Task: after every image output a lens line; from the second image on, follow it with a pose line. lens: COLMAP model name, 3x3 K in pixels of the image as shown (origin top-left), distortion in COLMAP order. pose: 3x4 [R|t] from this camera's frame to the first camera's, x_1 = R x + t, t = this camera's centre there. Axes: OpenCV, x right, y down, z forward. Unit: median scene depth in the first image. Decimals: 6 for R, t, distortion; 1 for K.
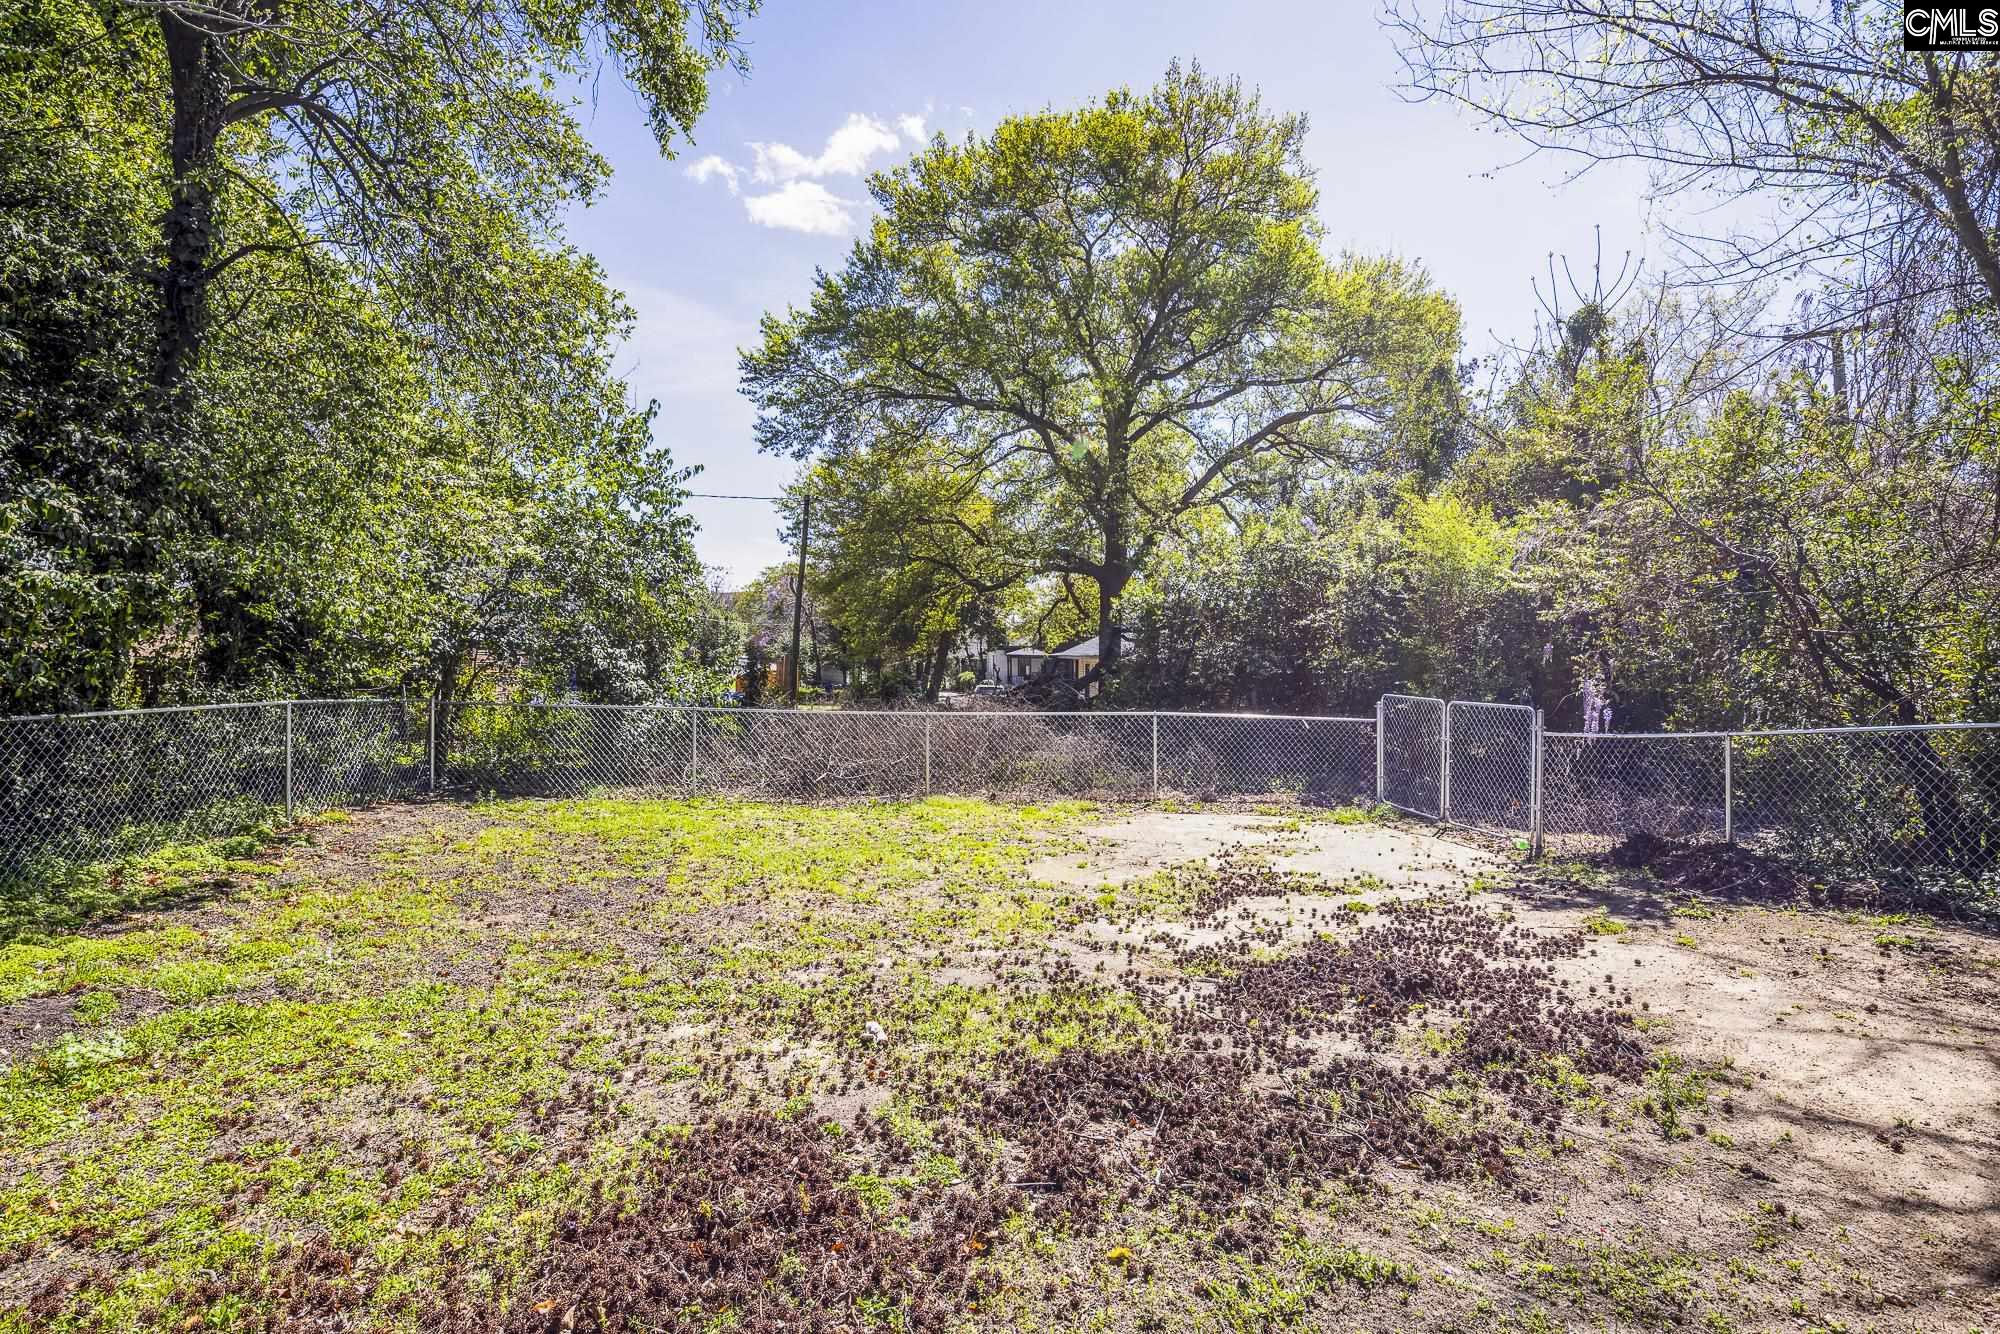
lens RADIAL K [[962.3, 0, 1000.0], [0, 962.3, 667.0], [0, 0, 1]] dist [0.001026, -0.001703]
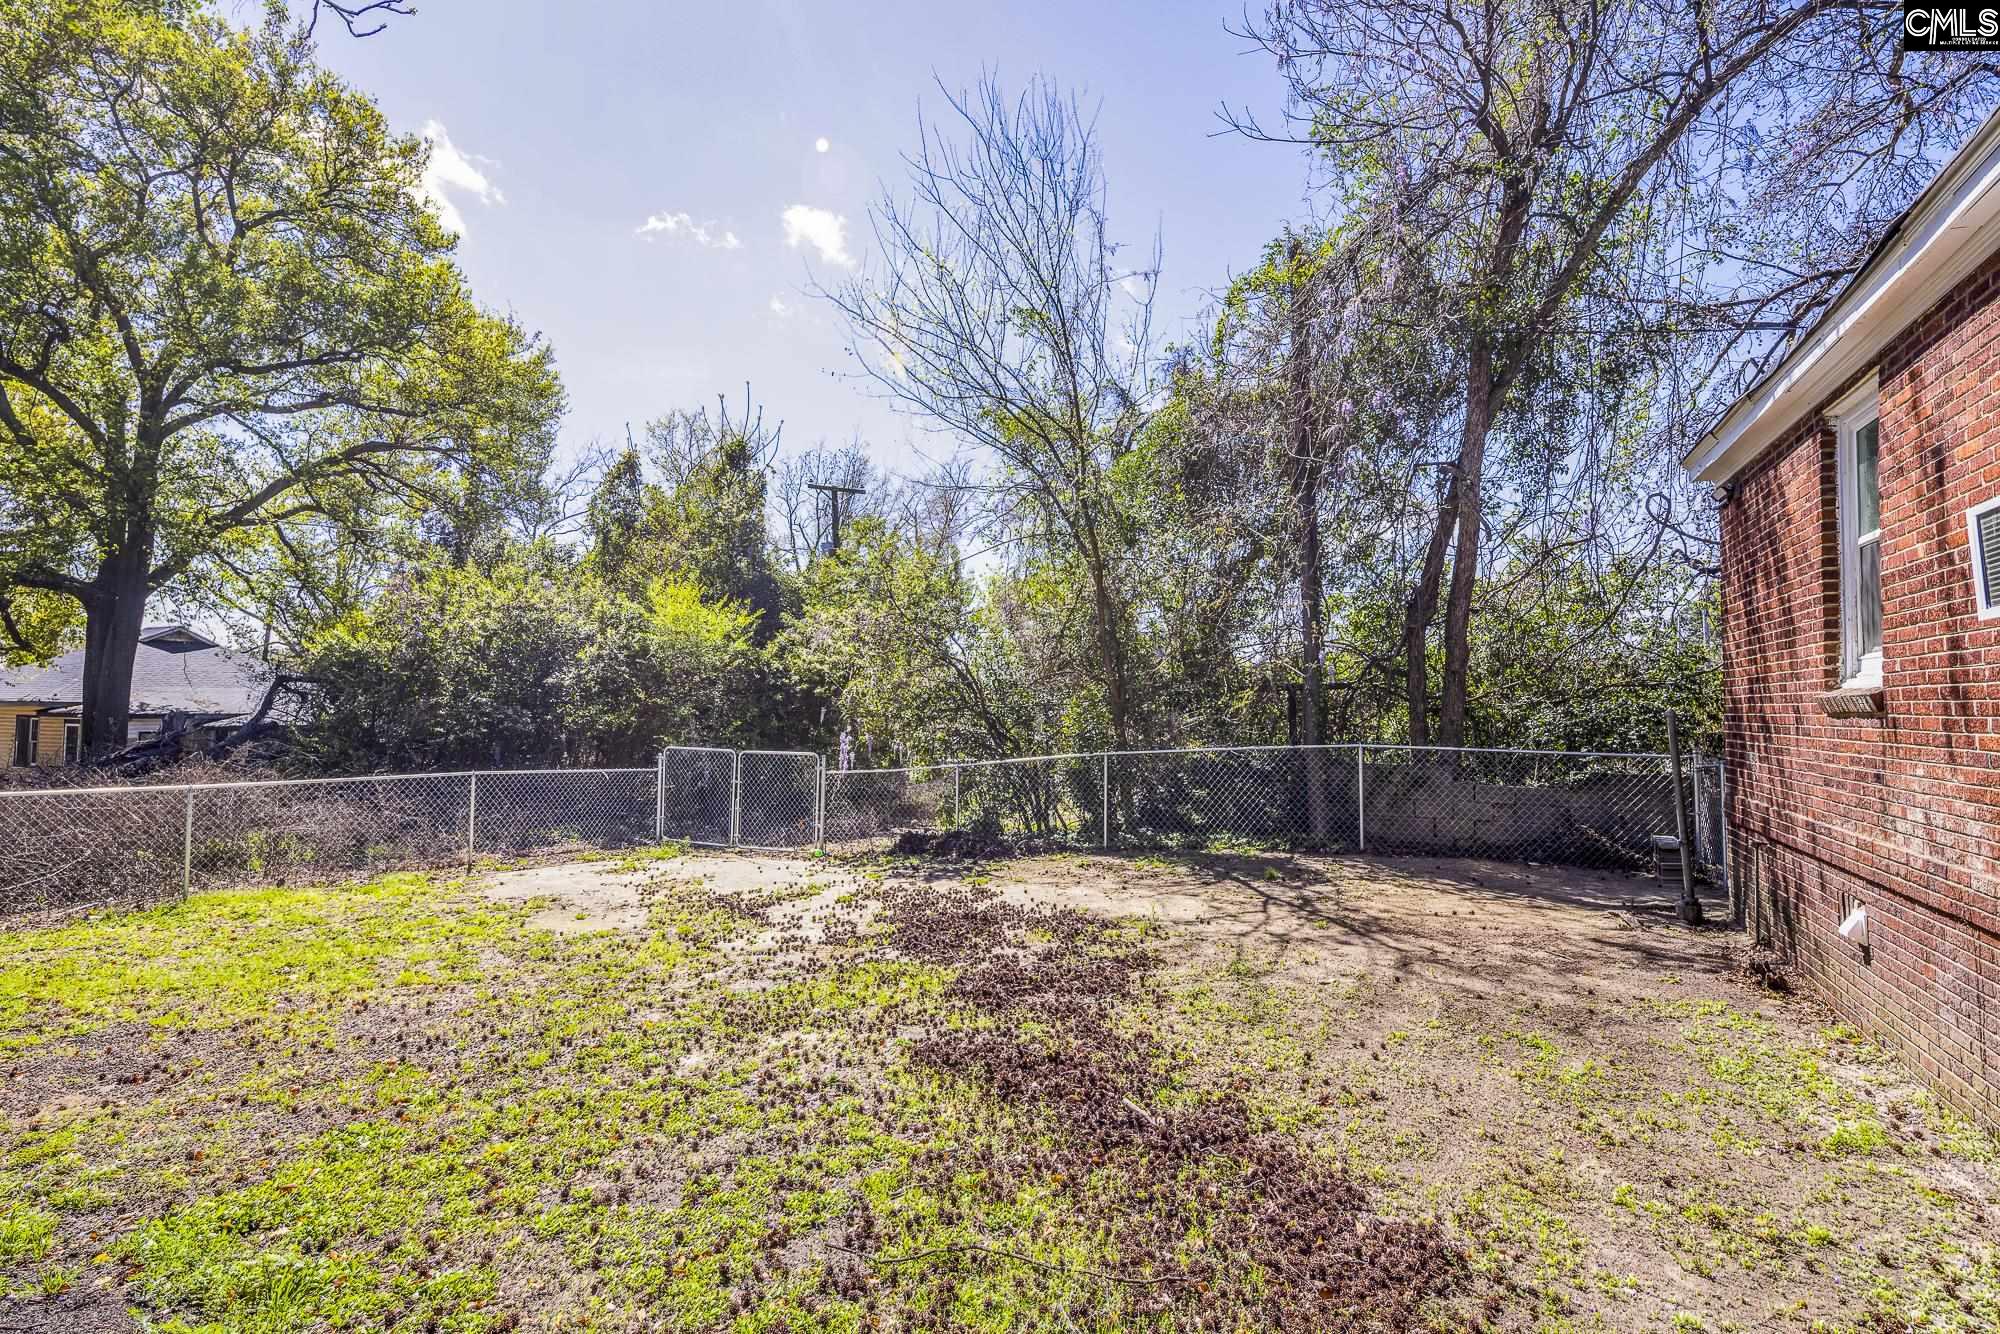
lens RADIAL K [[962.3, 0, 1000.0], [0, 962.3, 667.0], [0, 0, 1]] dist [0.001026, -0.001703]
pose [[0.537351, 0.041546, 0.842334, -0.342308], [-0.002745, 0.998867, -0.047516, -0.012815], [-0.843354, 0.023221, 0.536856, 0.015913]]
